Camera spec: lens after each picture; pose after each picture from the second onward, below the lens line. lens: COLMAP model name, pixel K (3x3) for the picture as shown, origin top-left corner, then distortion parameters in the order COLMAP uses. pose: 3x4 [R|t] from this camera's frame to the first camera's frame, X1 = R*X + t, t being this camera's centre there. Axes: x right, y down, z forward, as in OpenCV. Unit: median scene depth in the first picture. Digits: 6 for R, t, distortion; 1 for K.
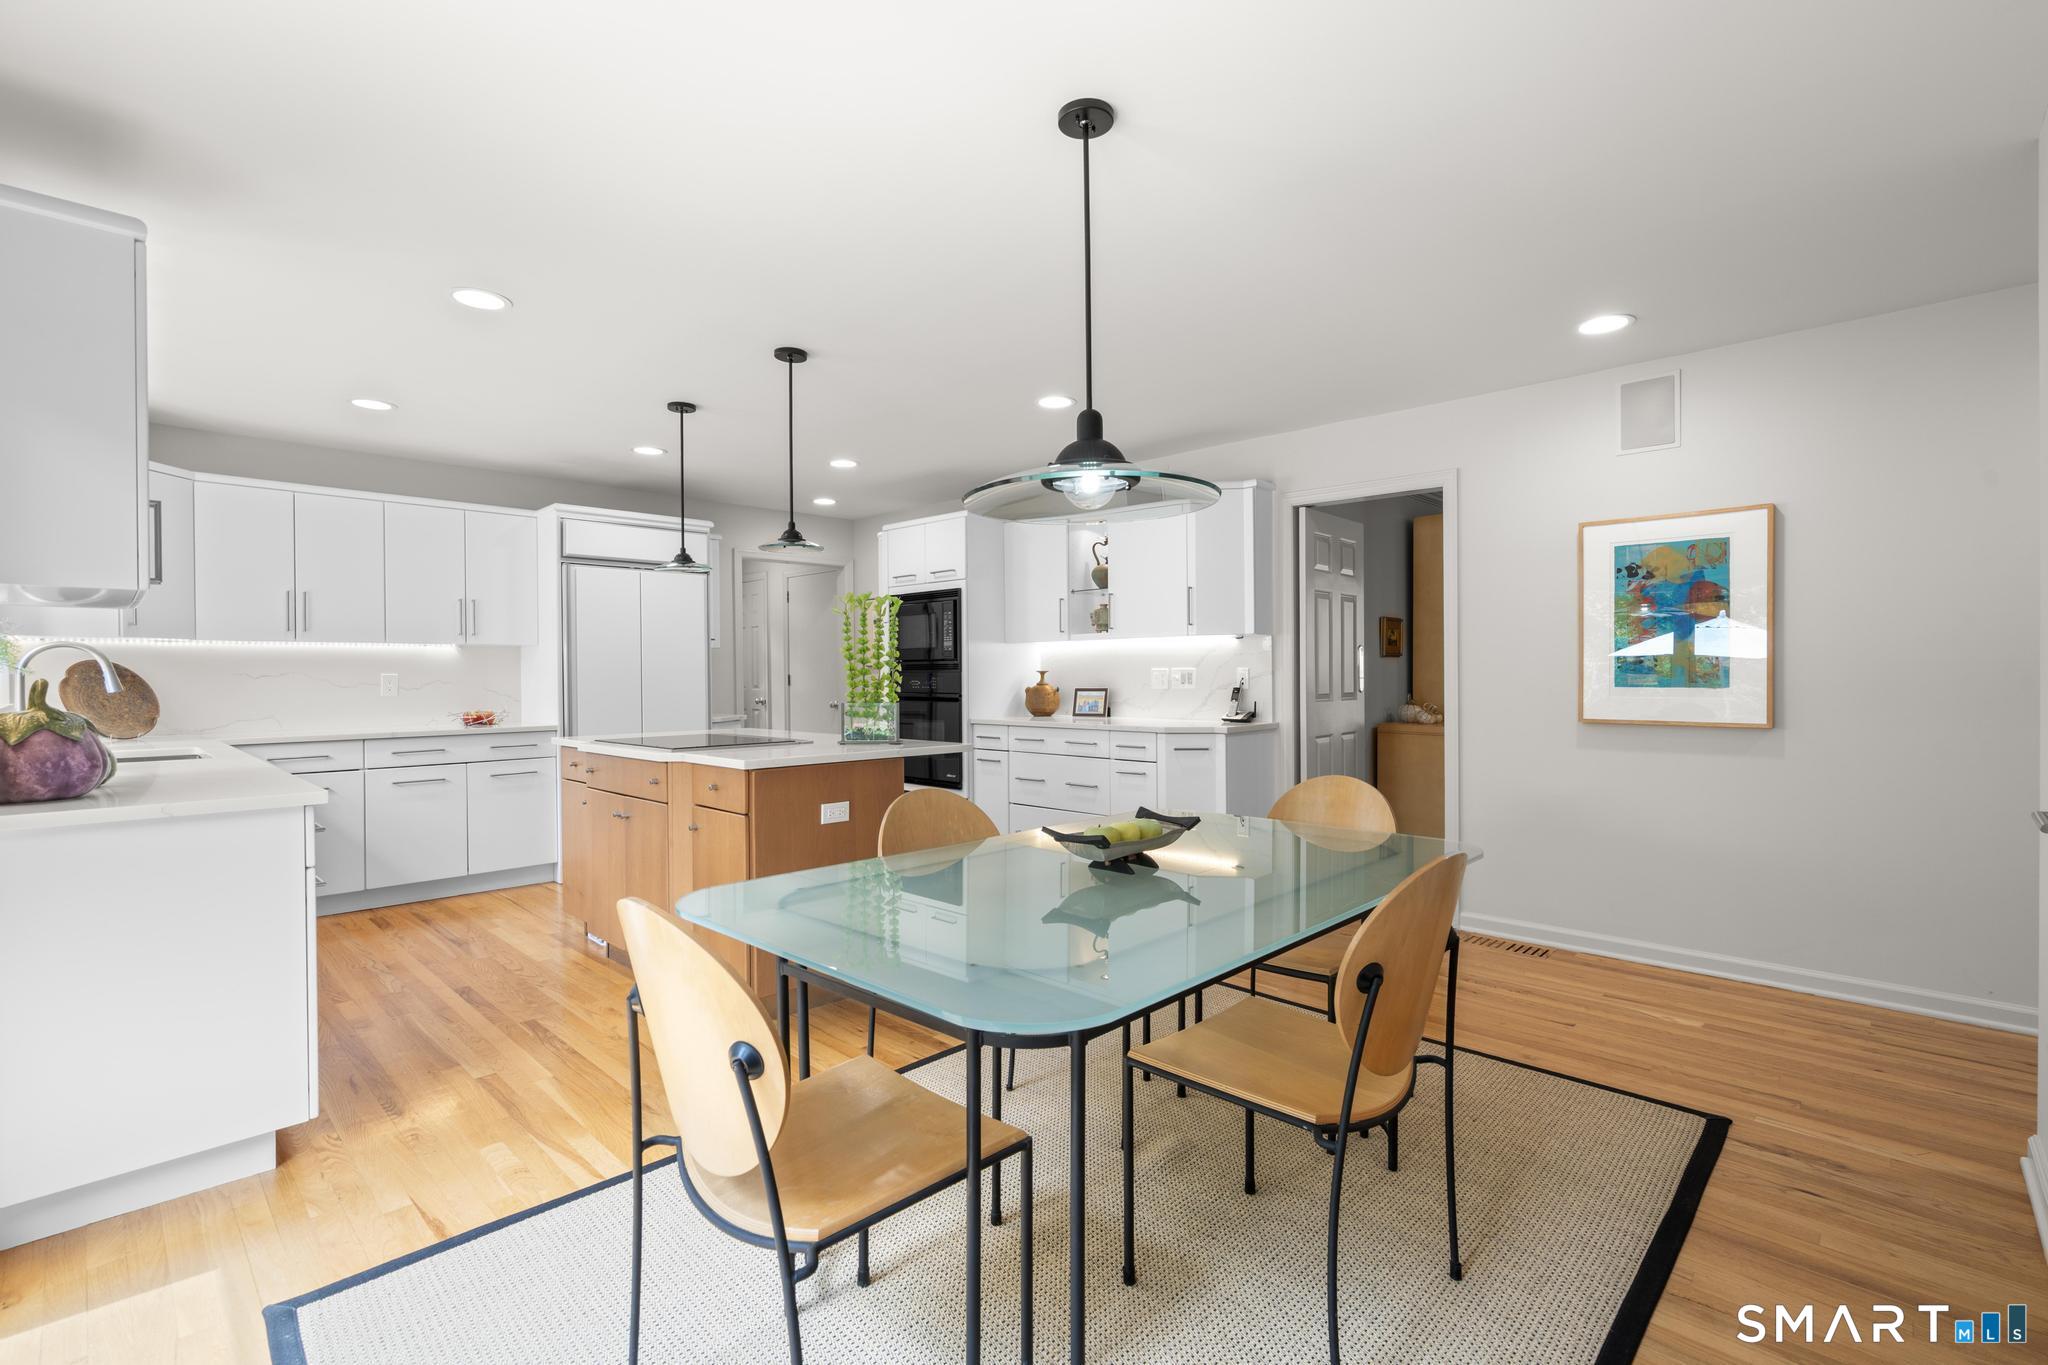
lens RADIAL K [[917.0, 0, 1024.0], [0, 917.0, 682.5], [0, 0, 1]] dist [-0.001038, 0.000285]
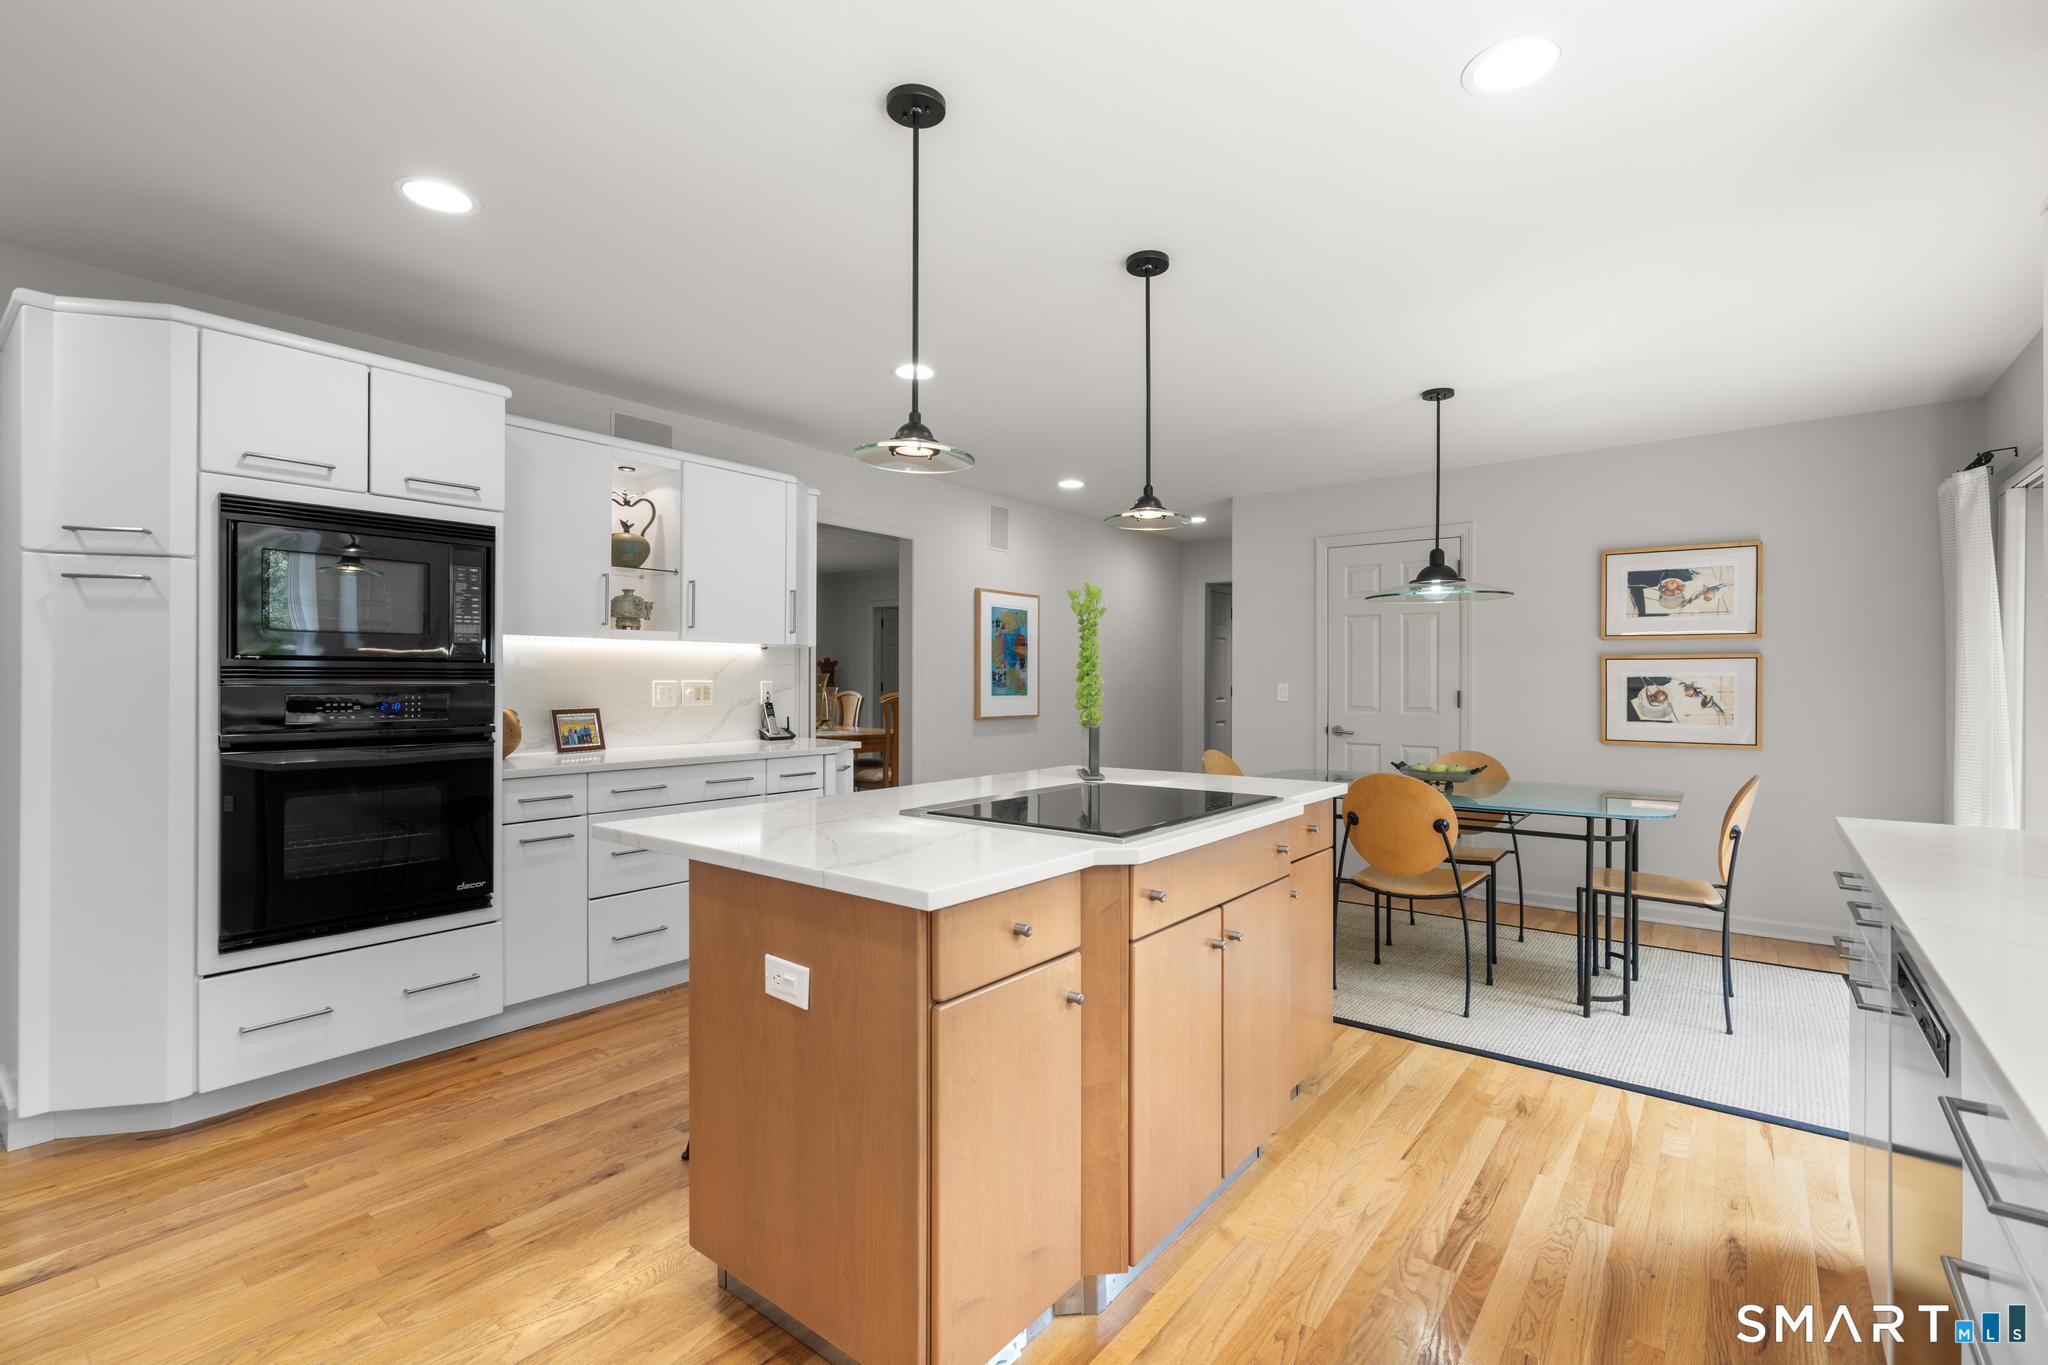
lens RADIAL K [[917.0, 0, 1024.0], [0, 917.0, 682.5], [0, 0, 1]] dist [-0.001038, 0.000285]
pose [[-0.103952, 0.003631, 0.994576, -0.701161], [0.007476, 0.999968, -0.002869, -0.010030], [-0.994554, 0.007137, -0.103976, 0.839476]]
